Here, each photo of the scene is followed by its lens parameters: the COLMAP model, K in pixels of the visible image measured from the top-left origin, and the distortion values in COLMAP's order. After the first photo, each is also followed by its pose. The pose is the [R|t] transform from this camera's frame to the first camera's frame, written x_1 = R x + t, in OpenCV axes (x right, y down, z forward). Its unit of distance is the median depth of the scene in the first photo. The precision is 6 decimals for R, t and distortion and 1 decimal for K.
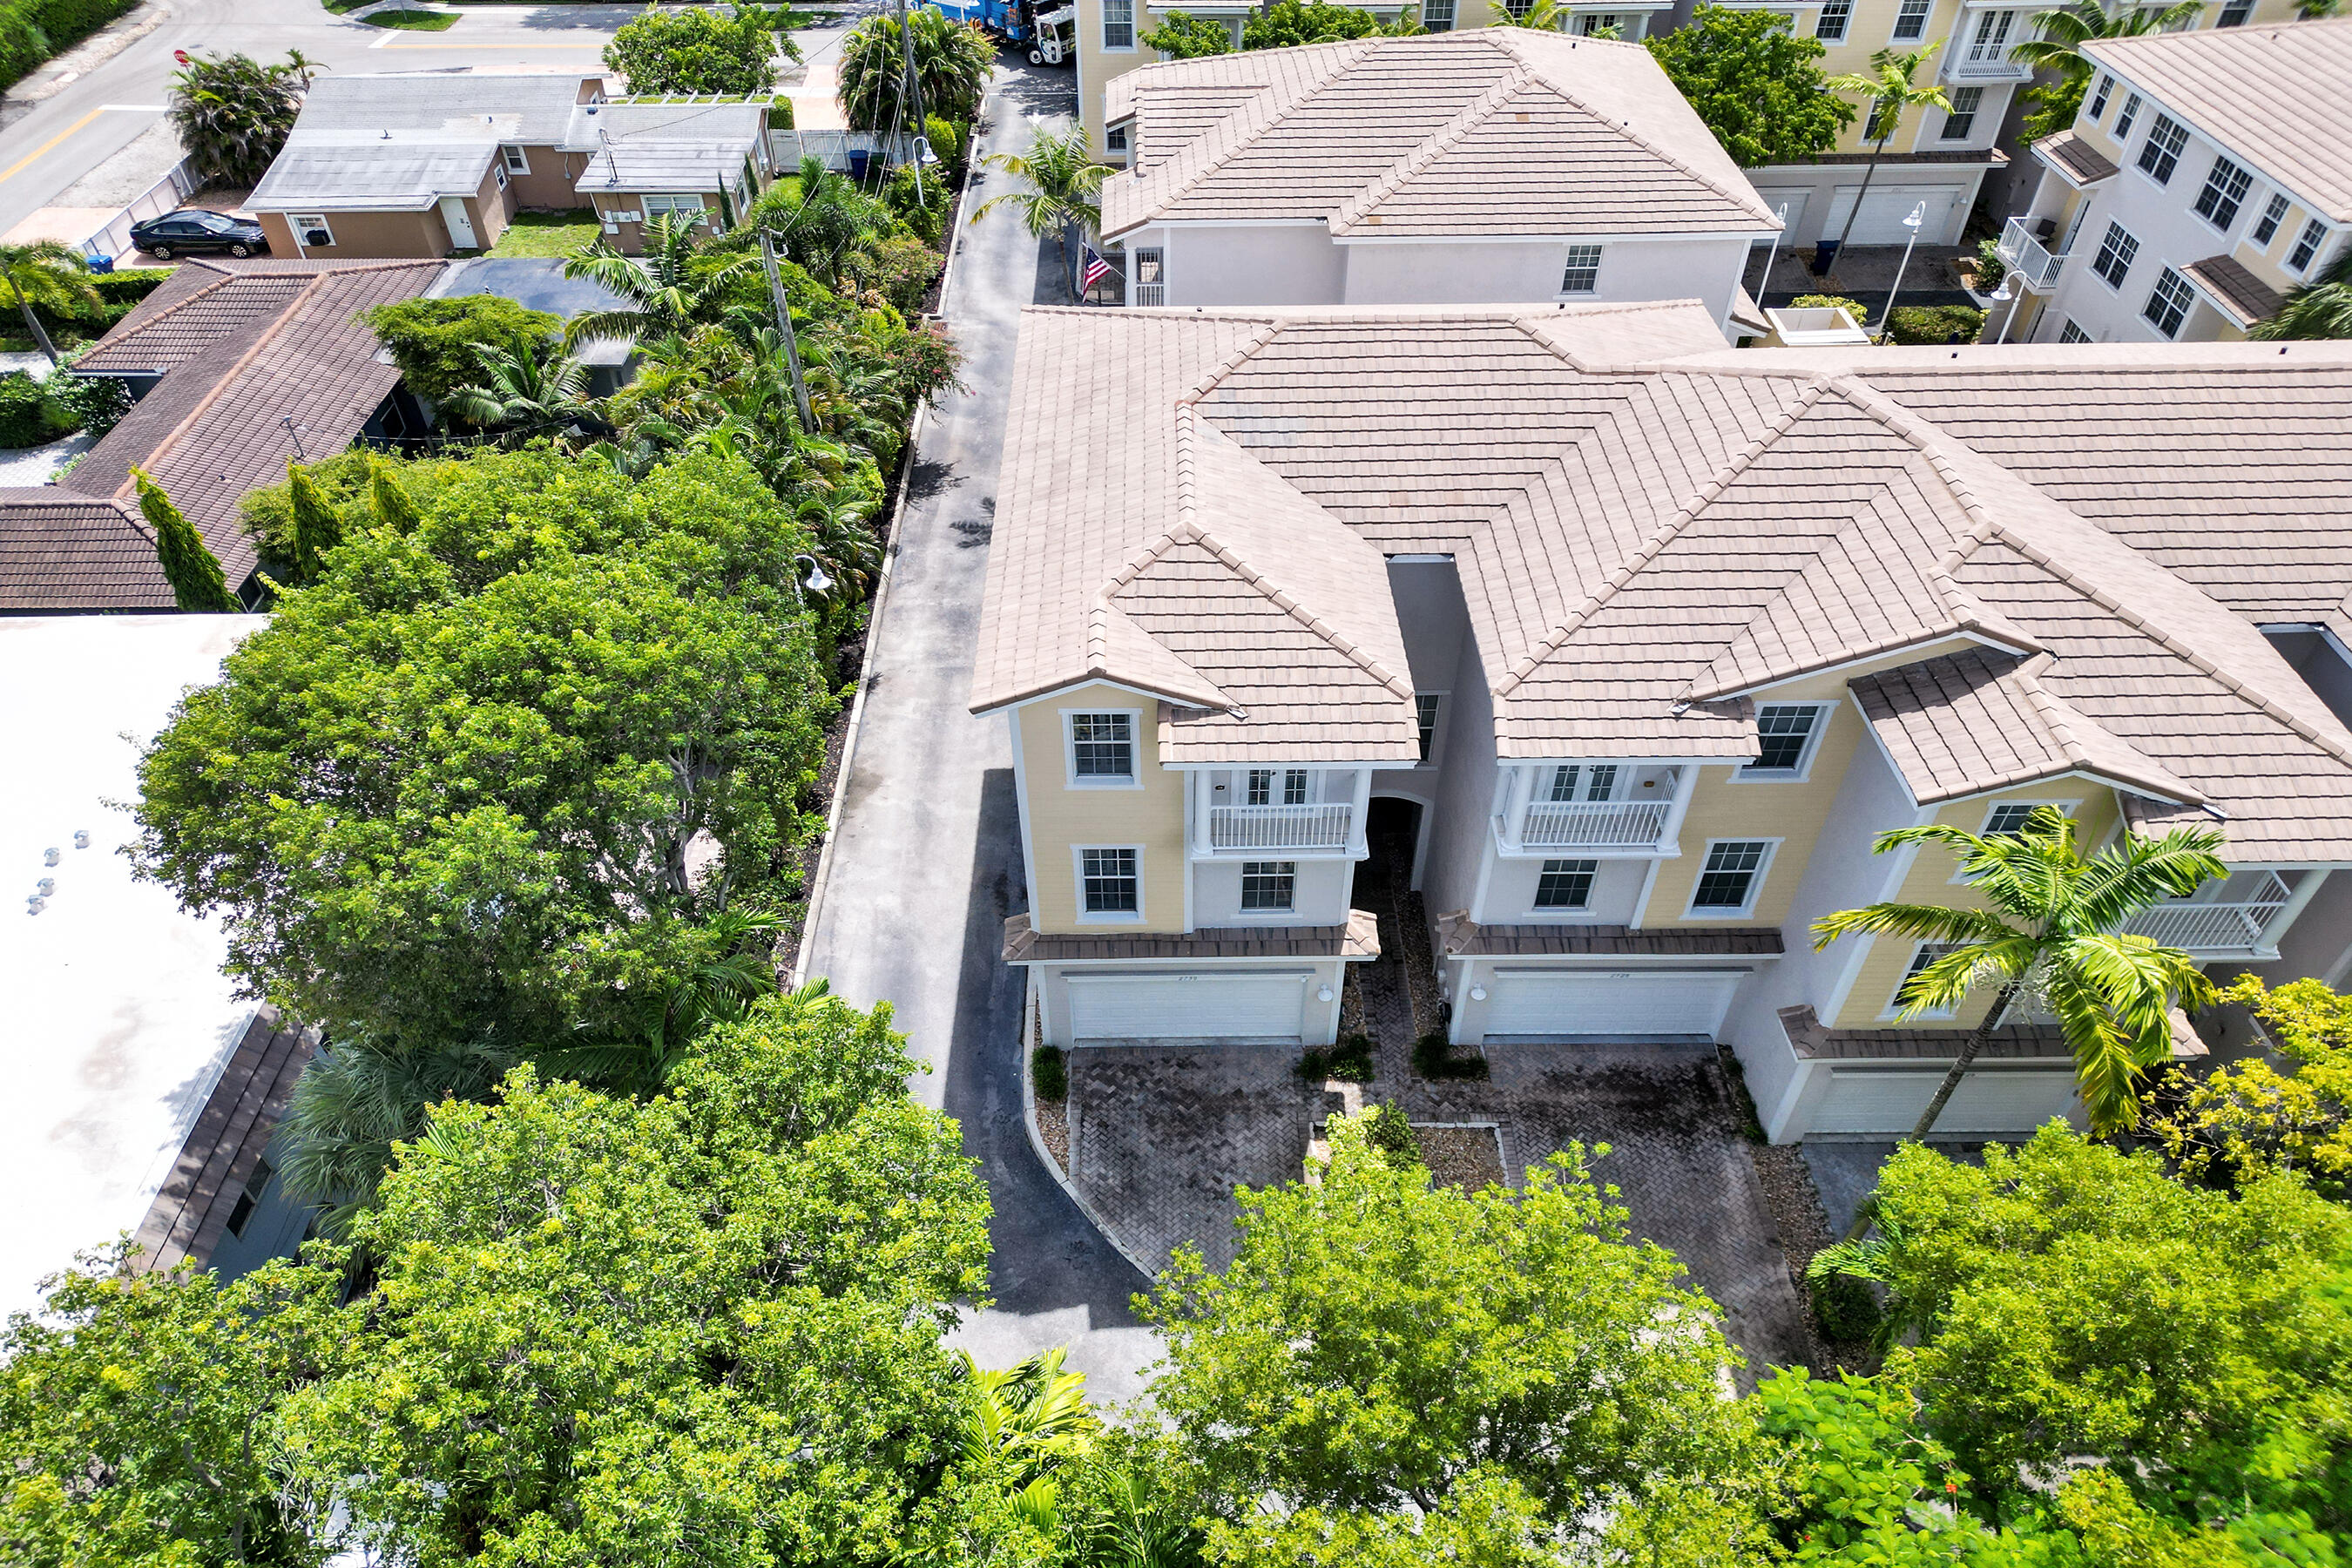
lens RADIAL K [[1604.6, 0, 1211.4], [0, 1604.6, 850.4], [0, 0, 1]] dist [0.069328, -0.073710]
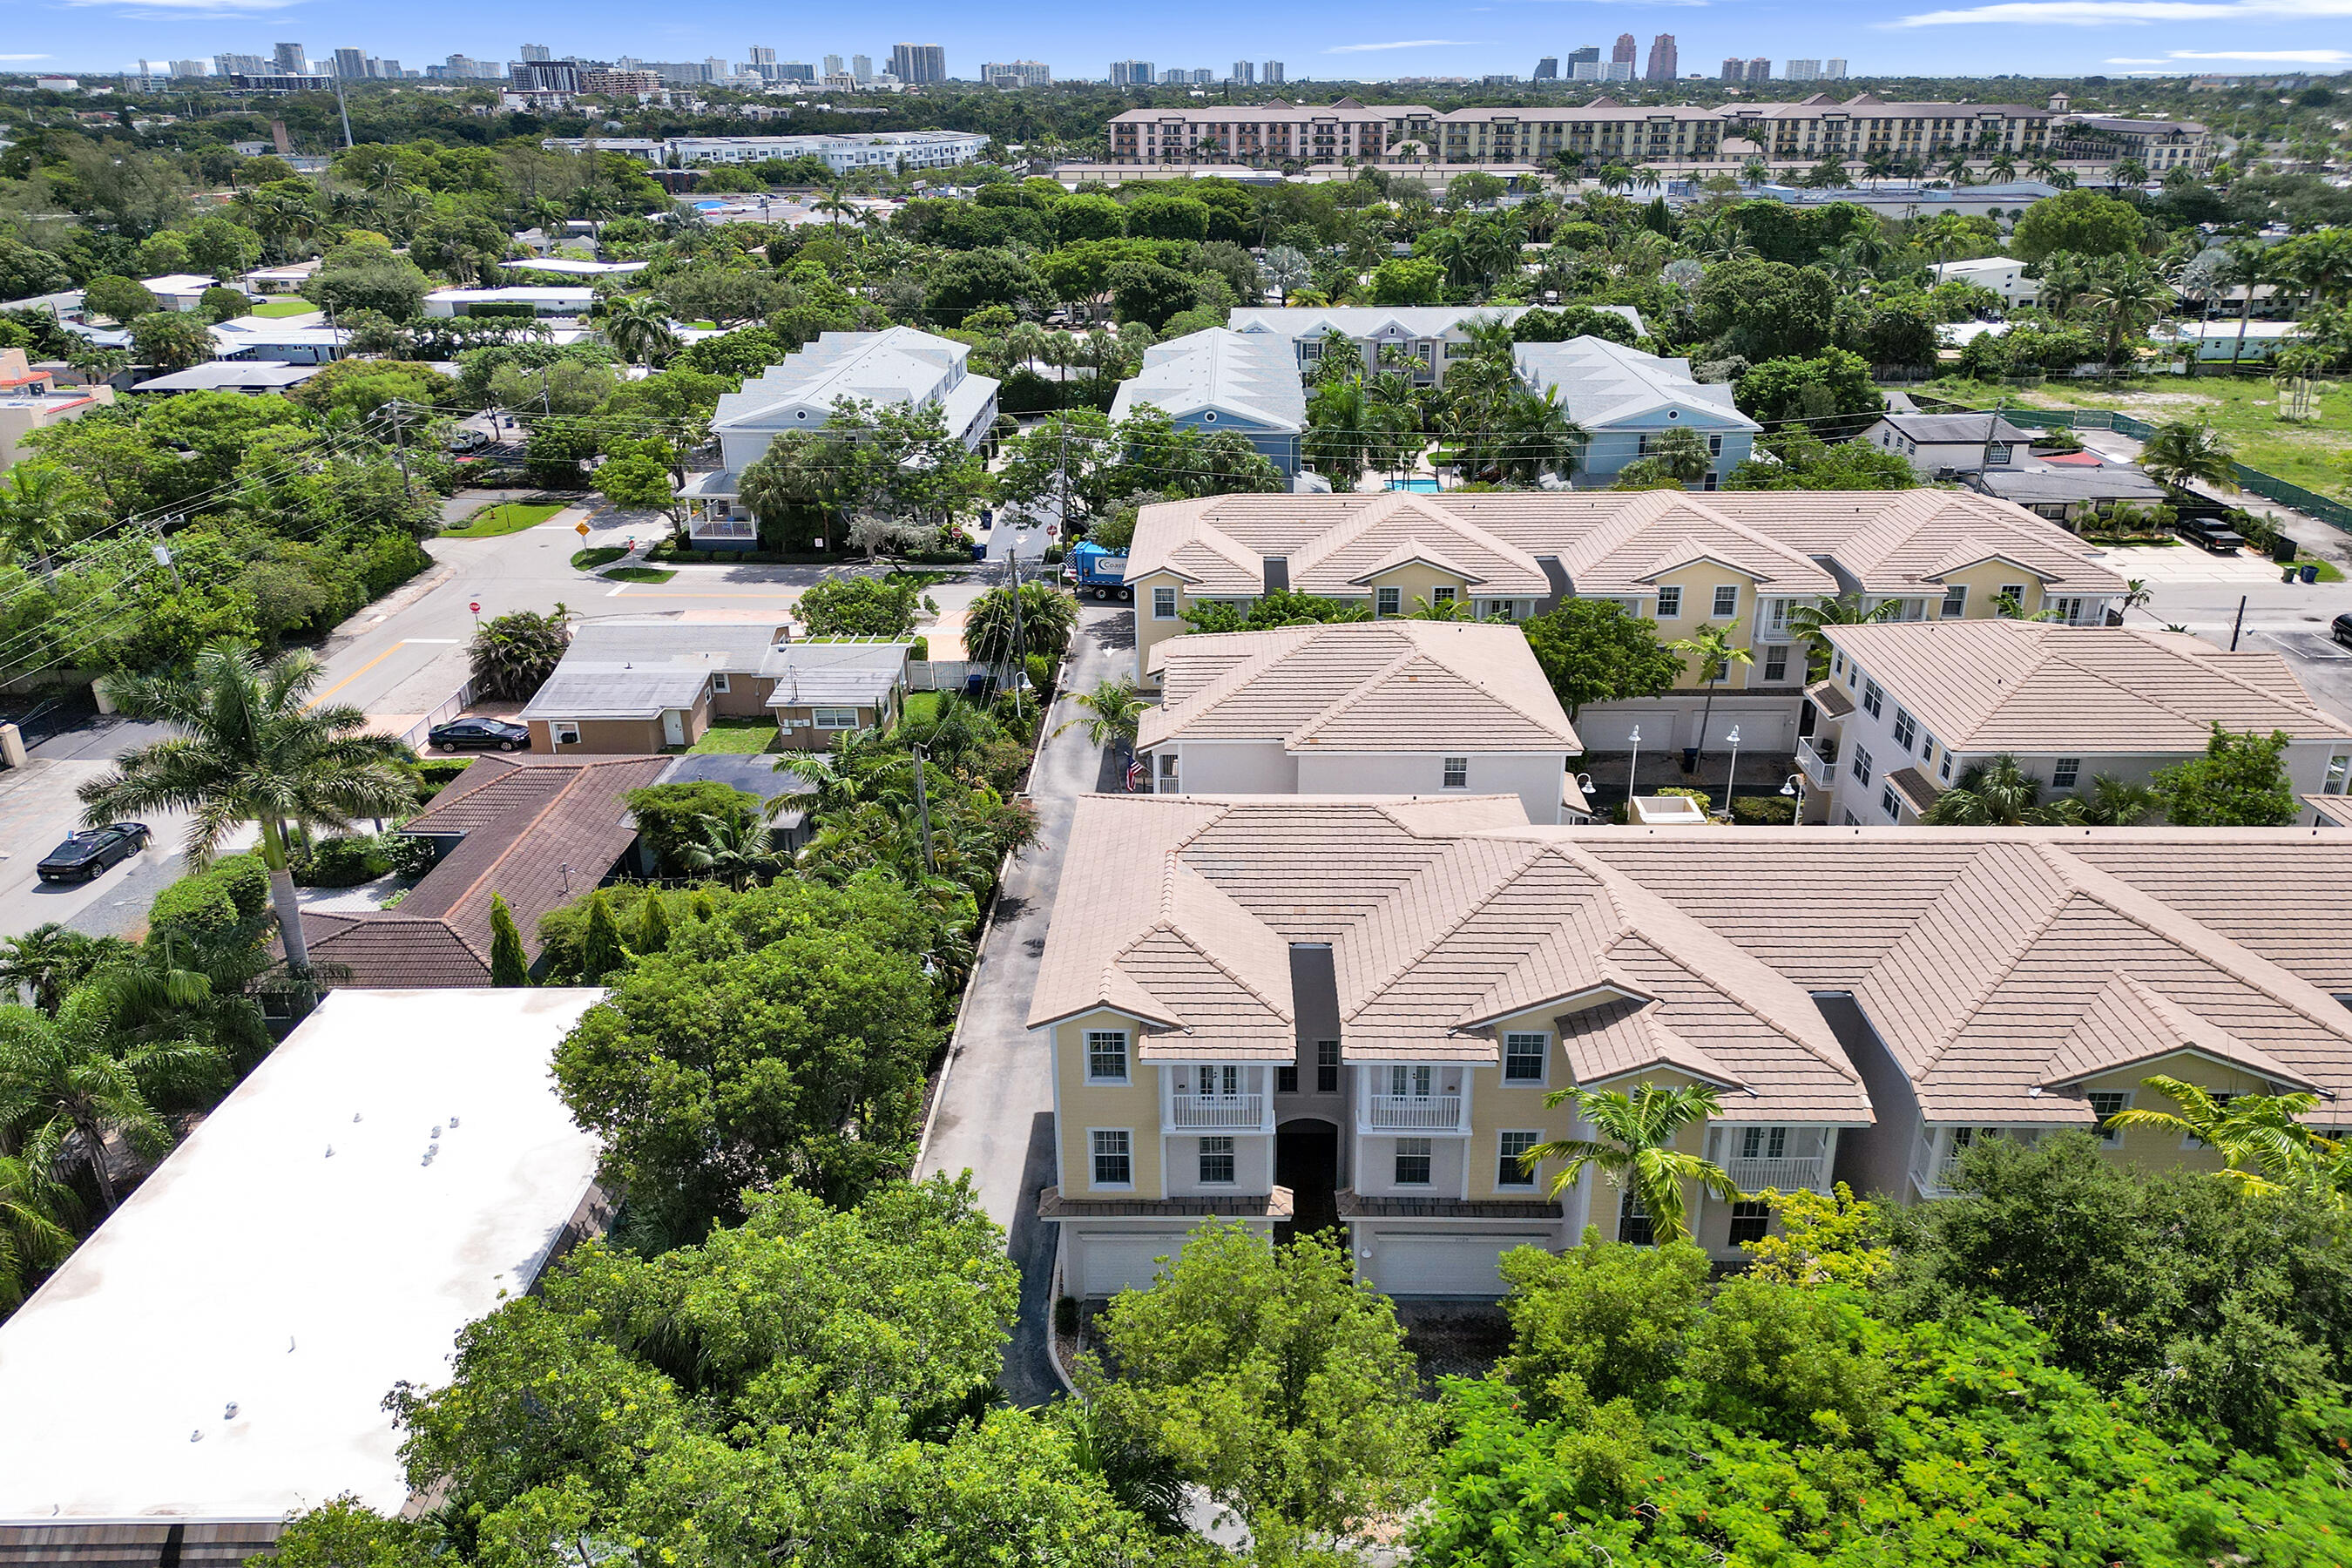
lens RADIAL K [[1701.9, 0, 1237.9], [0, 1701.9, 707.9], [0, 0, 1]] dist [0.084509, -0.097535]
pose [[0.999303, 0.006670, -0.036717, 0.081232], [-0.019285, 0.934630, -0.355099, 0.141132], [0.031948, 0.355560, 0.934107, -0.473023]]
